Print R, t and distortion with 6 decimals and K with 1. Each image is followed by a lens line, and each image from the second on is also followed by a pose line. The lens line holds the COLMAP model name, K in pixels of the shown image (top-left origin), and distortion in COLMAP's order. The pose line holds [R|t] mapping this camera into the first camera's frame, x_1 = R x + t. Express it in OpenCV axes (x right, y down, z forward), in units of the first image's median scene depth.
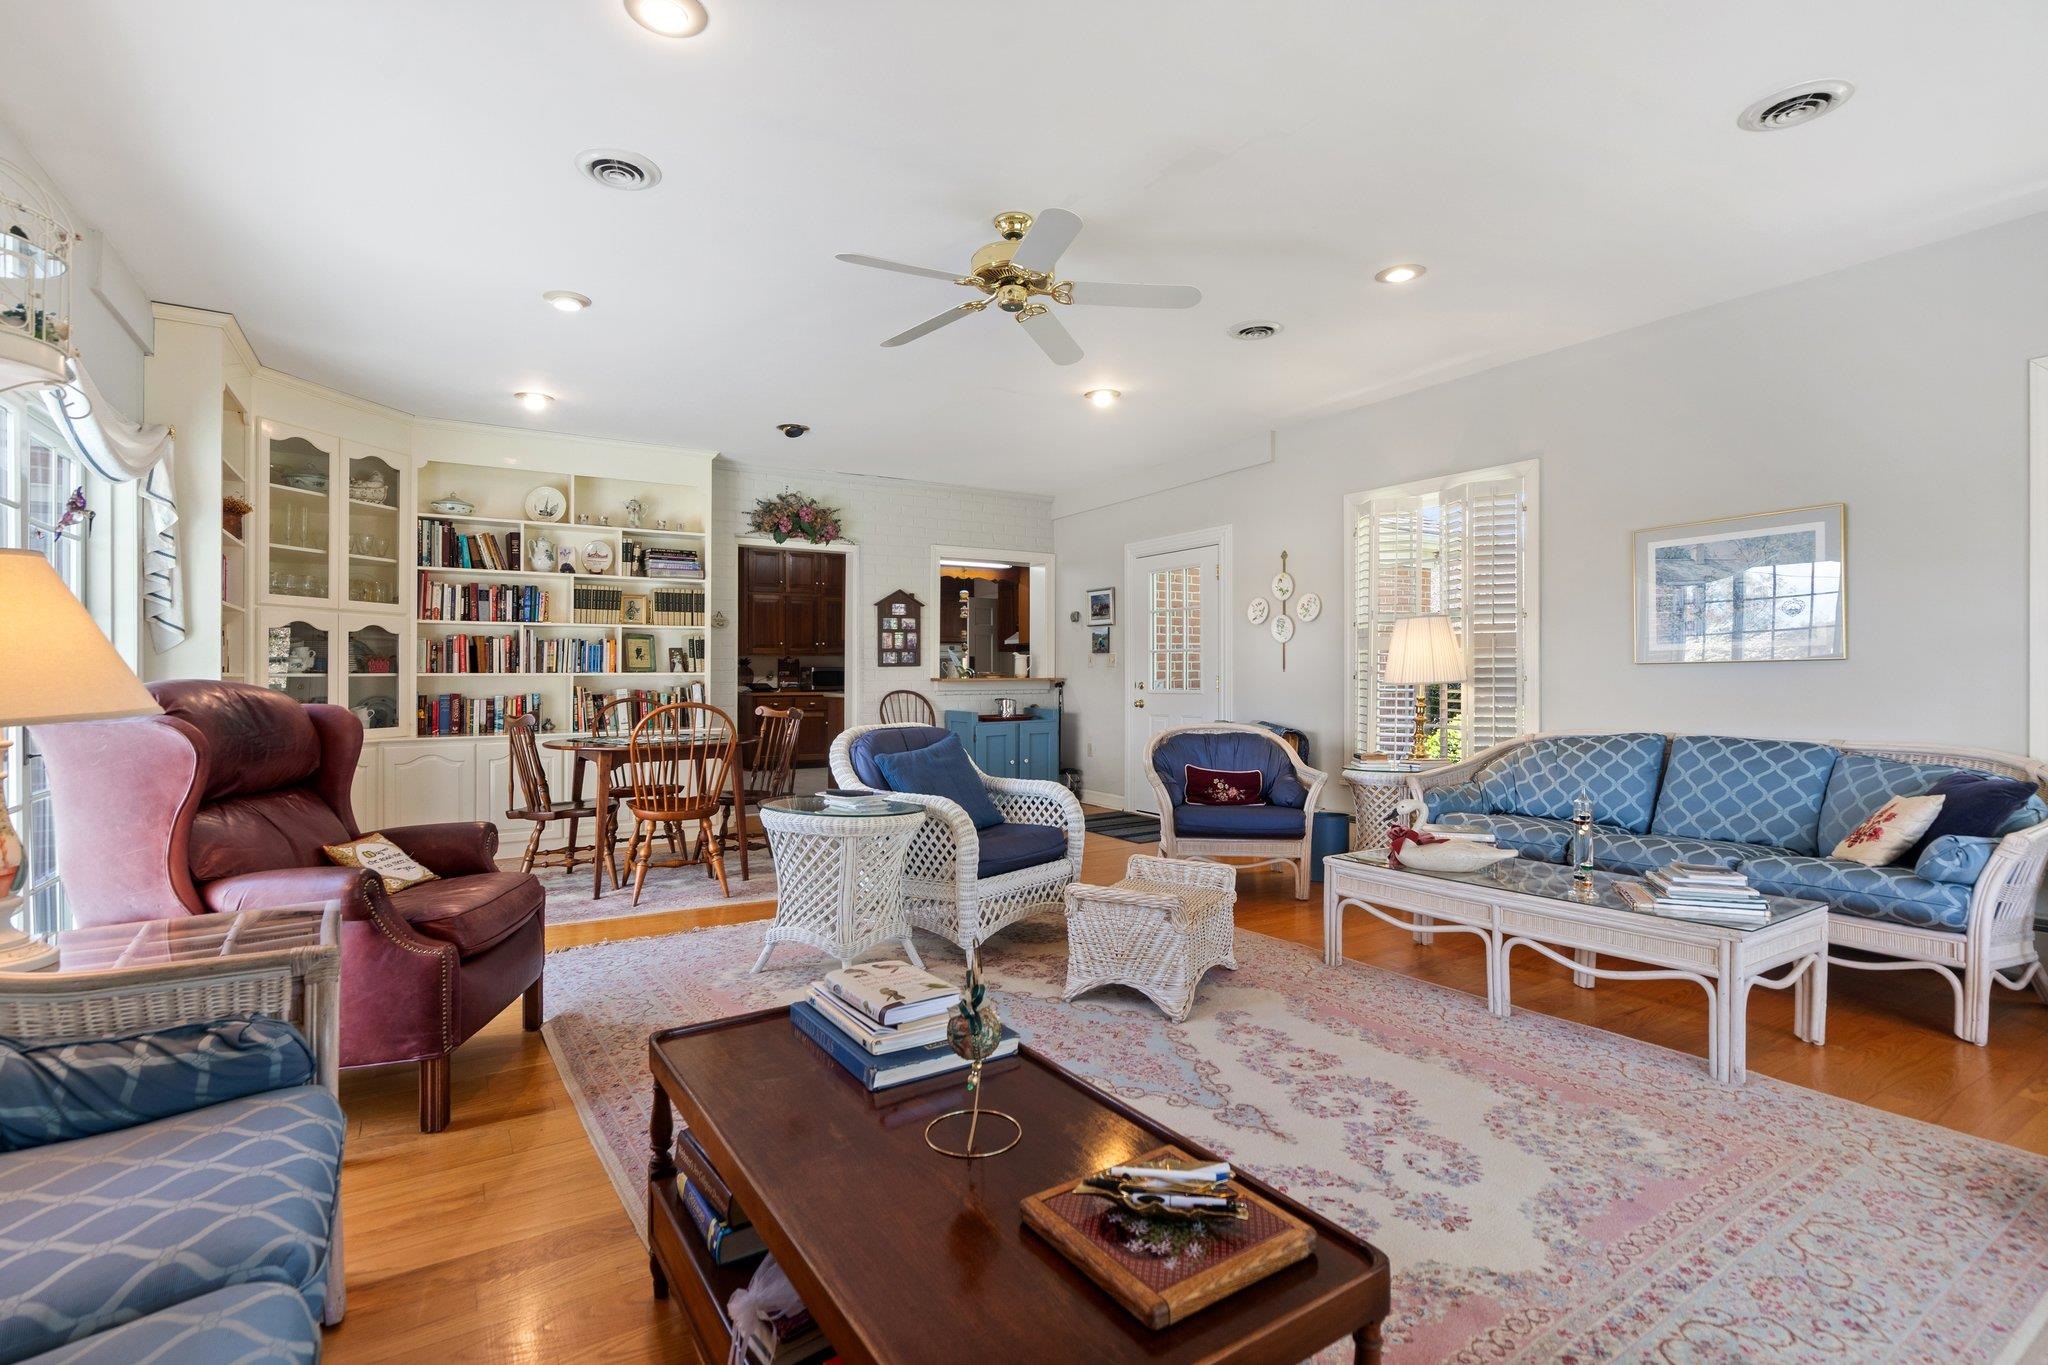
lens RADIAL K [[953.0, 0, 1023.7], [0, 953.0, 675.7], [0, 0, 1]] dist [-0.005484, 0.003304]
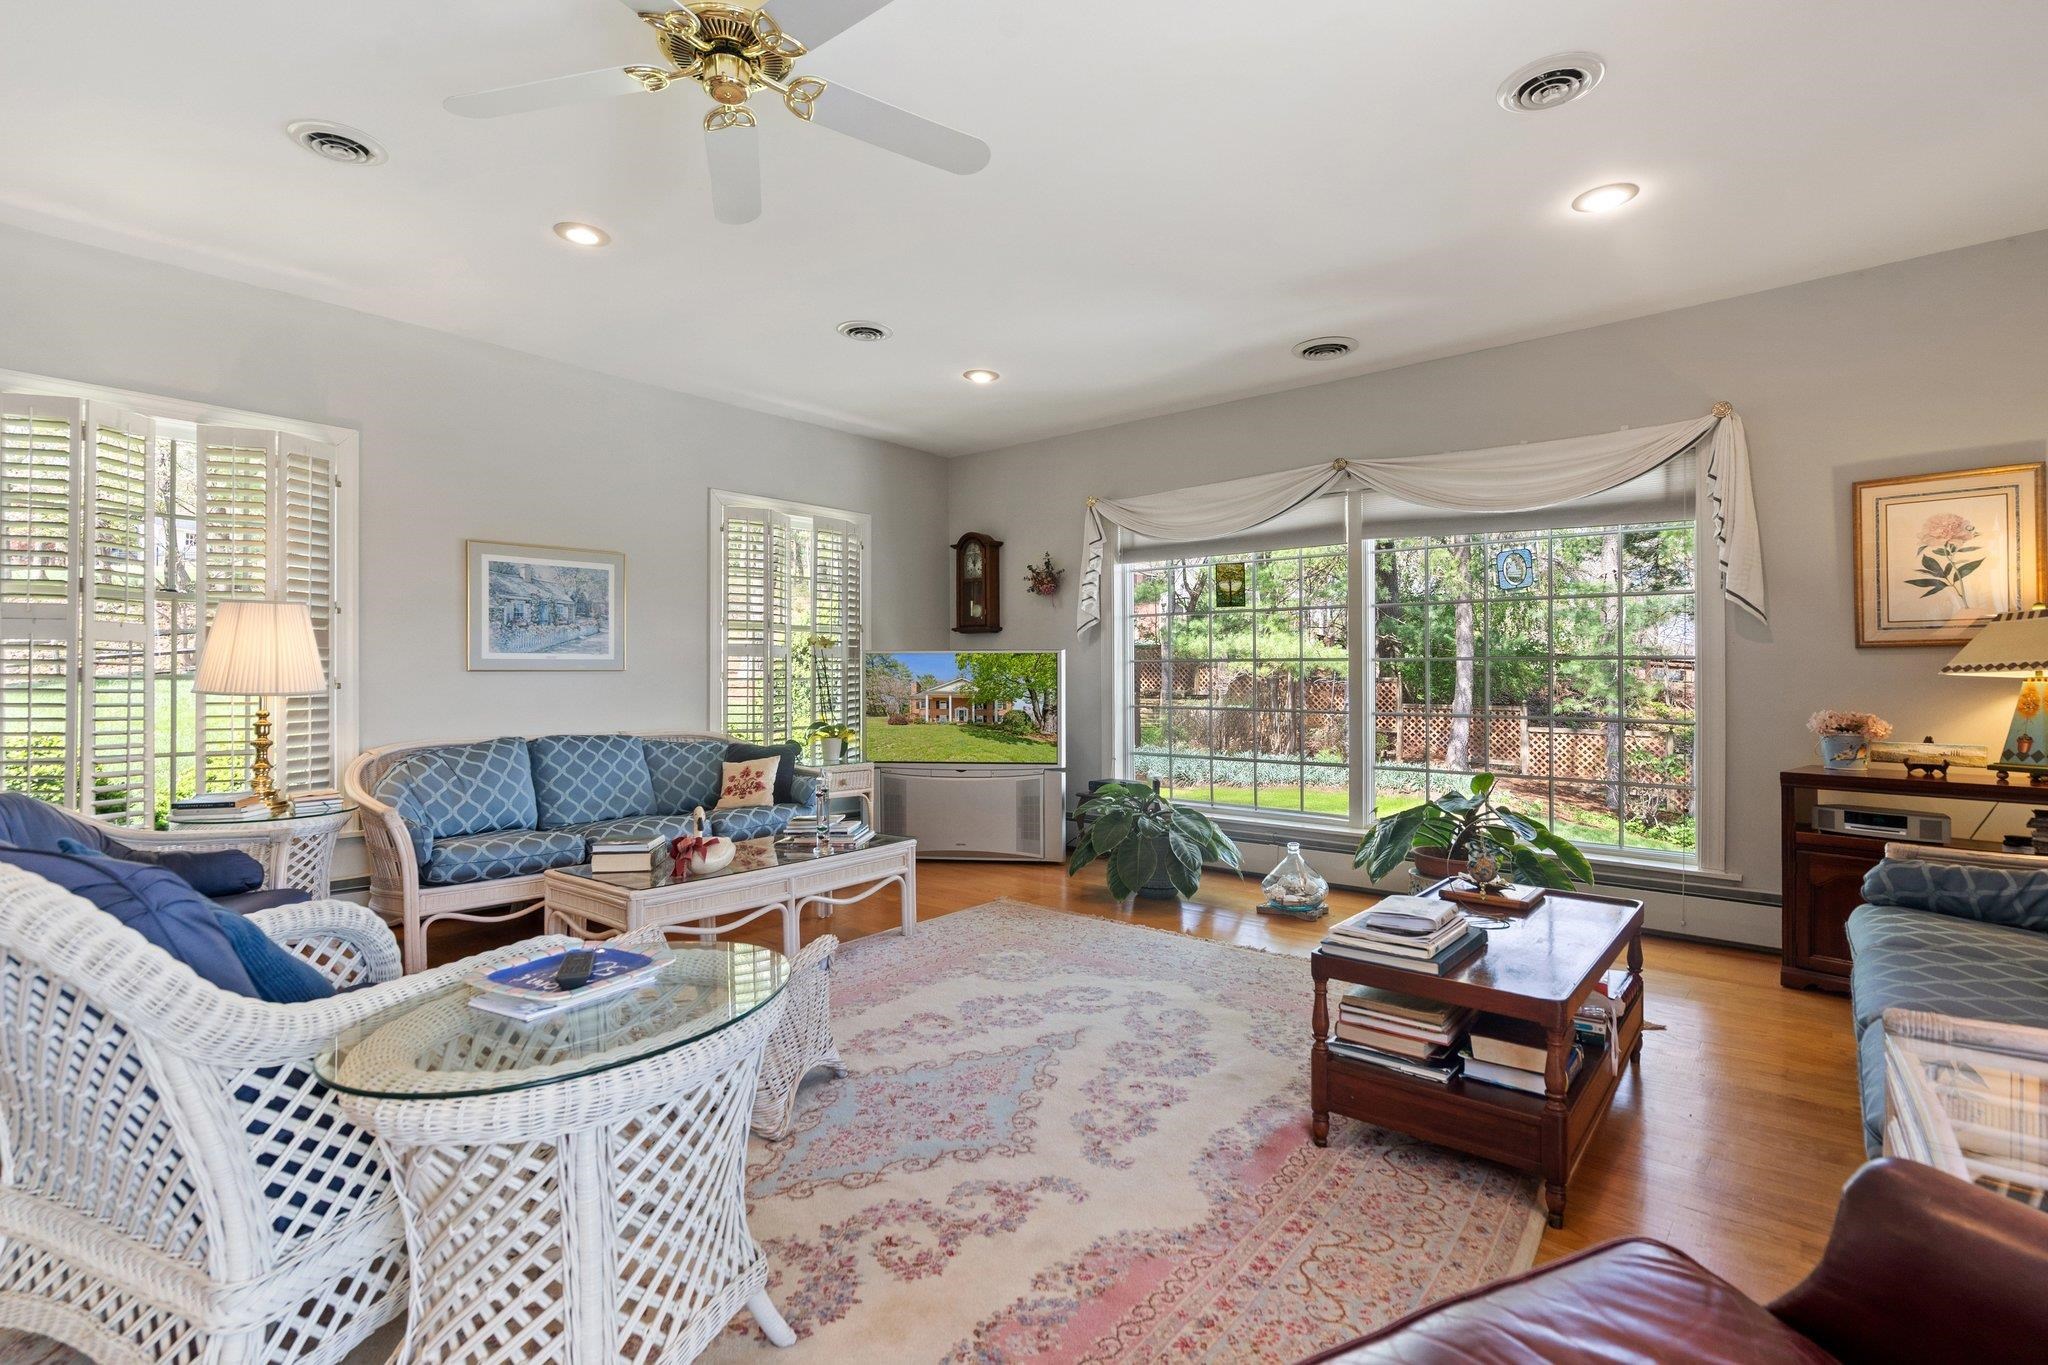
lens RADIAL K [[953.0, 0, 1014.6], [0, 953.0, 669.4], [0, 0, 1]] dist [-0.005484, 0.003304]
pose [[-0.278631, 0.015667, 0.960270, -0.819528], [0.002673, 0.999876, -0.015538, 0.004344], [-0.960395, -0.001763, -0.278638, 1.222988]]
